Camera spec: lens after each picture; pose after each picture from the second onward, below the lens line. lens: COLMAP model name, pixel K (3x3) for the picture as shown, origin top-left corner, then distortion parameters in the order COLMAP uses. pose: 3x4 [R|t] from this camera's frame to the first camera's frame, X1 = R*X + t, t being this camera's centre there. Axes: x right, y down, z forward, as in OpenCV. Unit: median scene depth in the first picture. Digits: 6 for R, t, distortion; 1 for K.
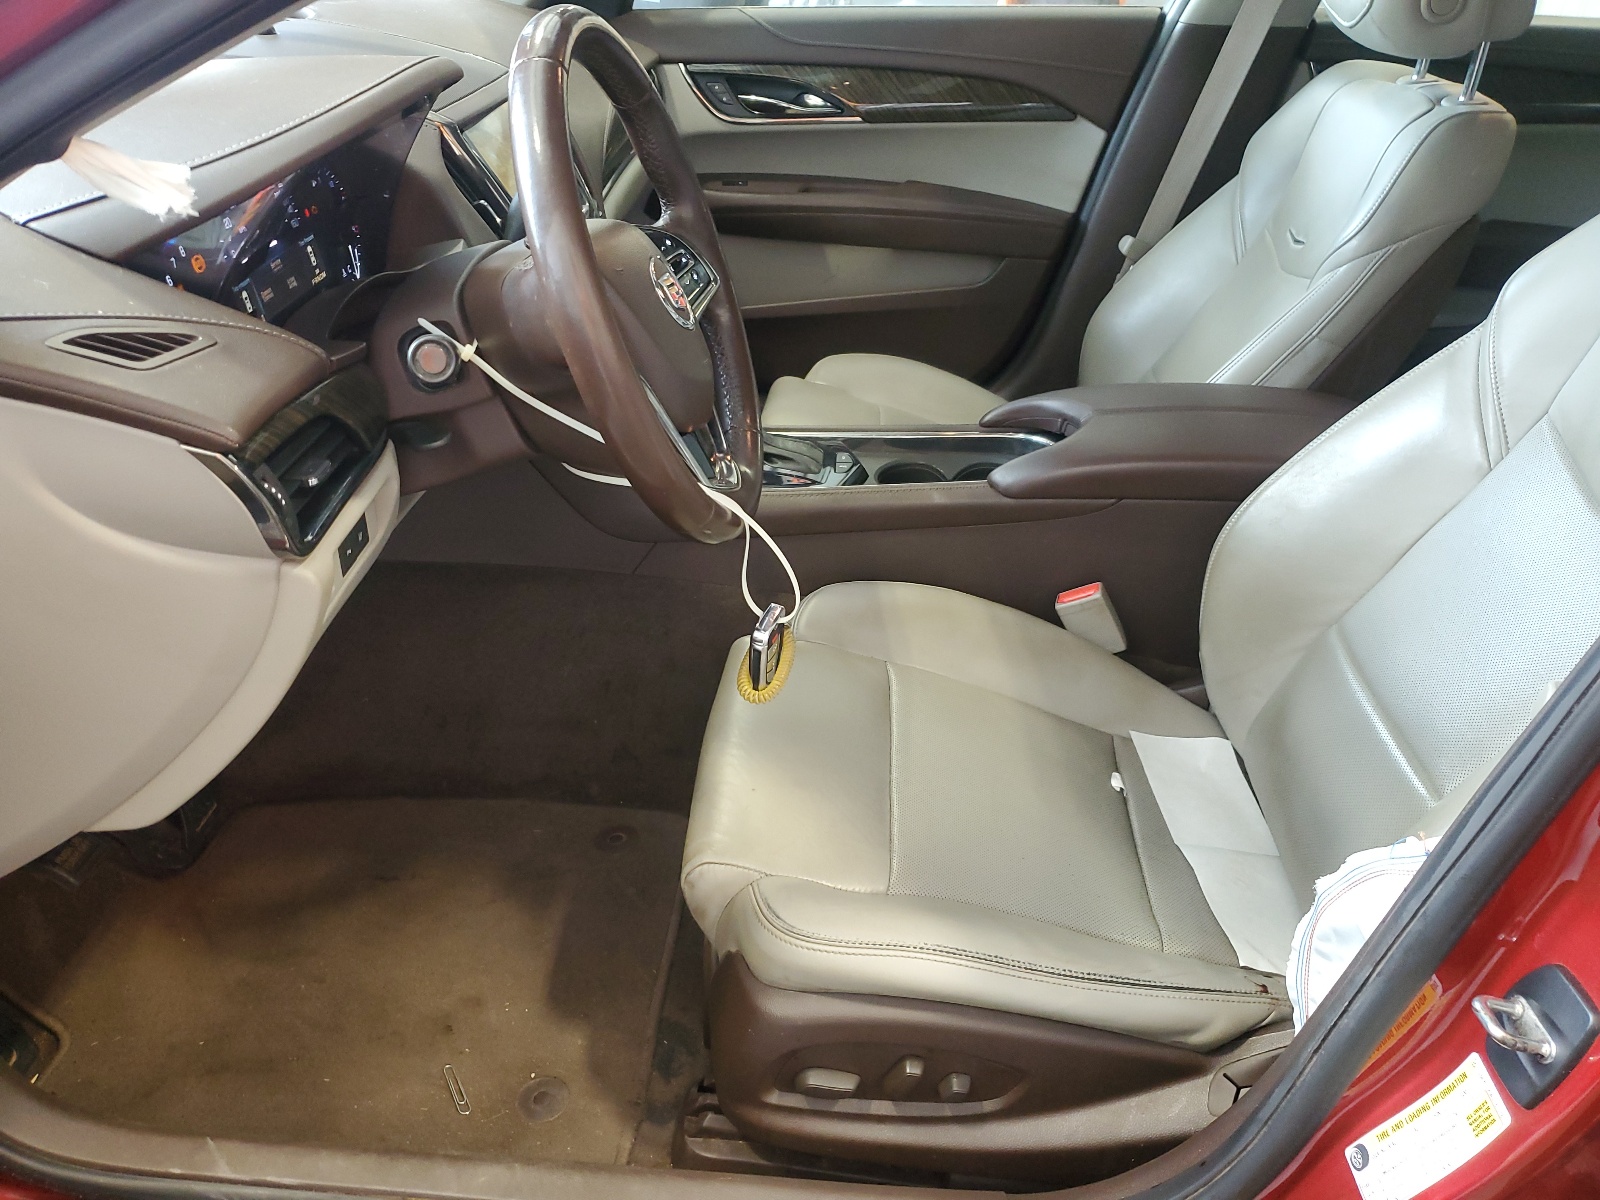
lens RADIAL K [[1335.6, 0, 800.0], [0, 1335.6, 600.0], [0, 0, 1]] dist [0.004264, 0.012024]
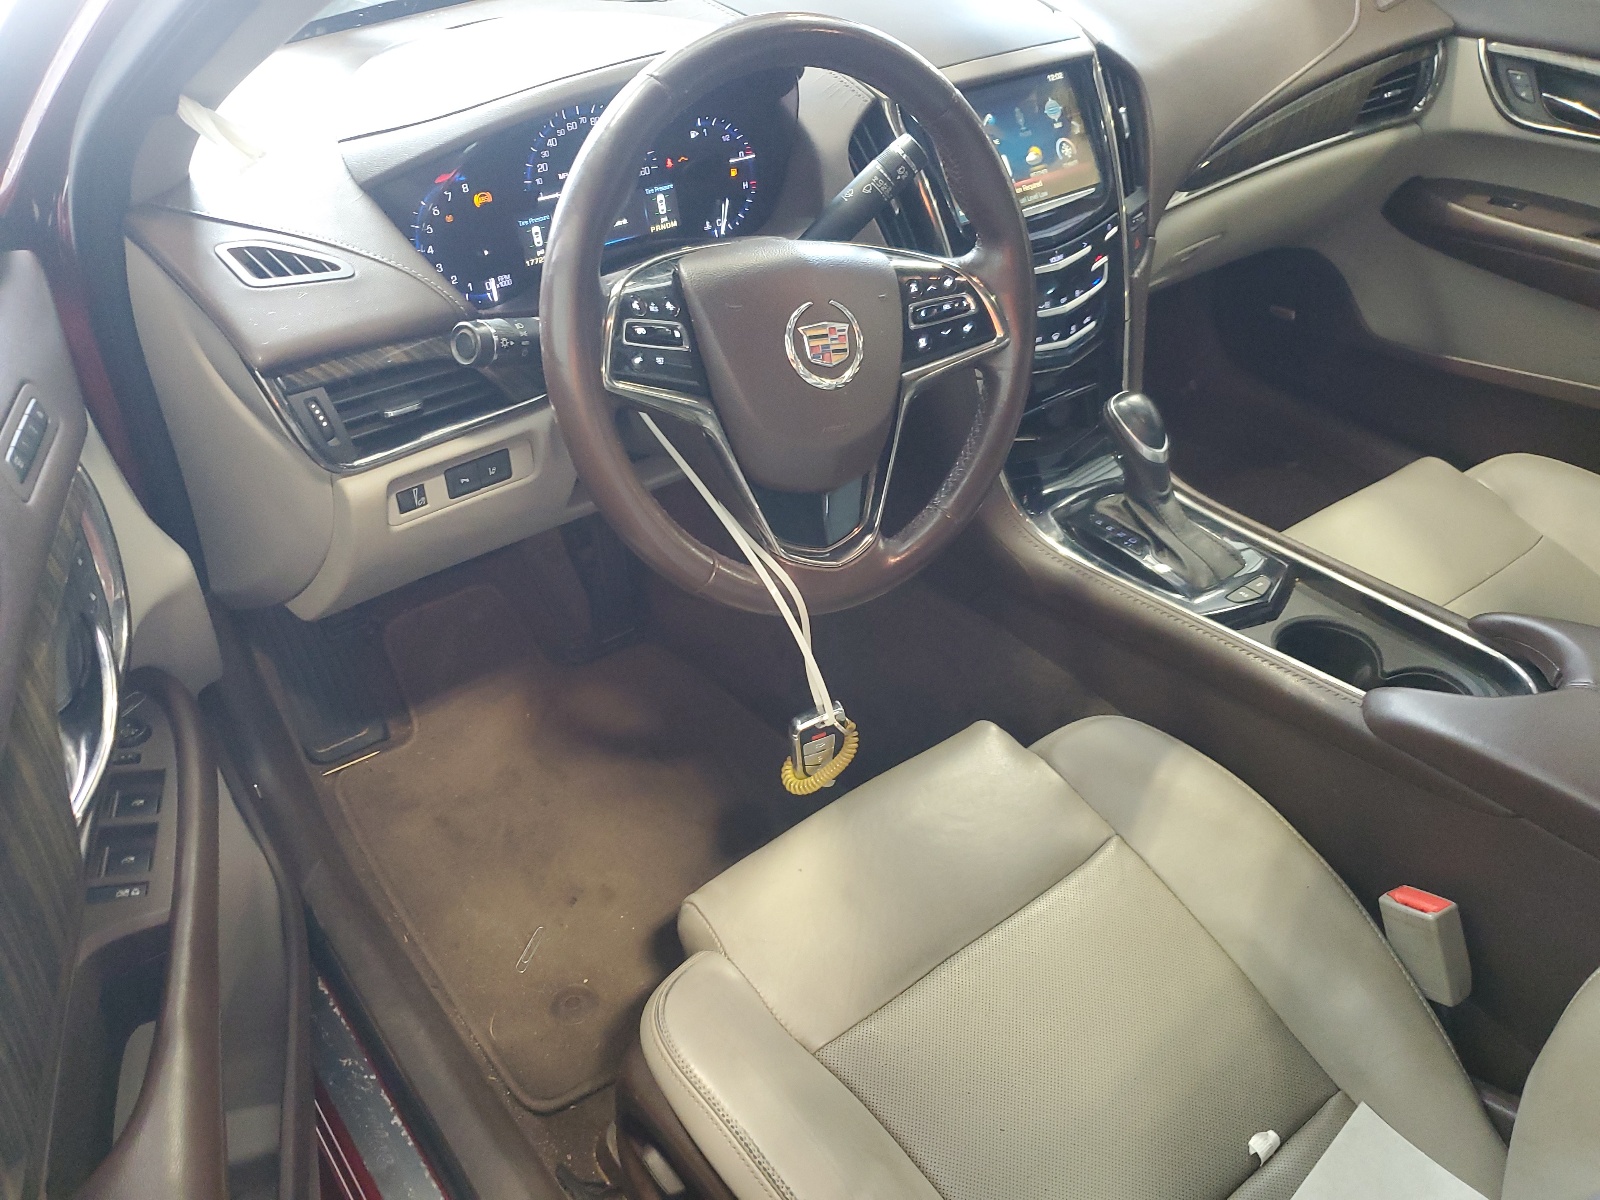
lens RADIAL K [[1335.6, 0, 800.0], [0, 1335.6, 600.0], [0, 0, 1]] dist [0.004264, 0.012024]
pose [[0.646001, 0.427293, -0.632537, 0.382070], [-0.358806, 0.901373, 0.242454, -0.204512], [0.673751, 0.070332, 0.735604, 0.241163]]
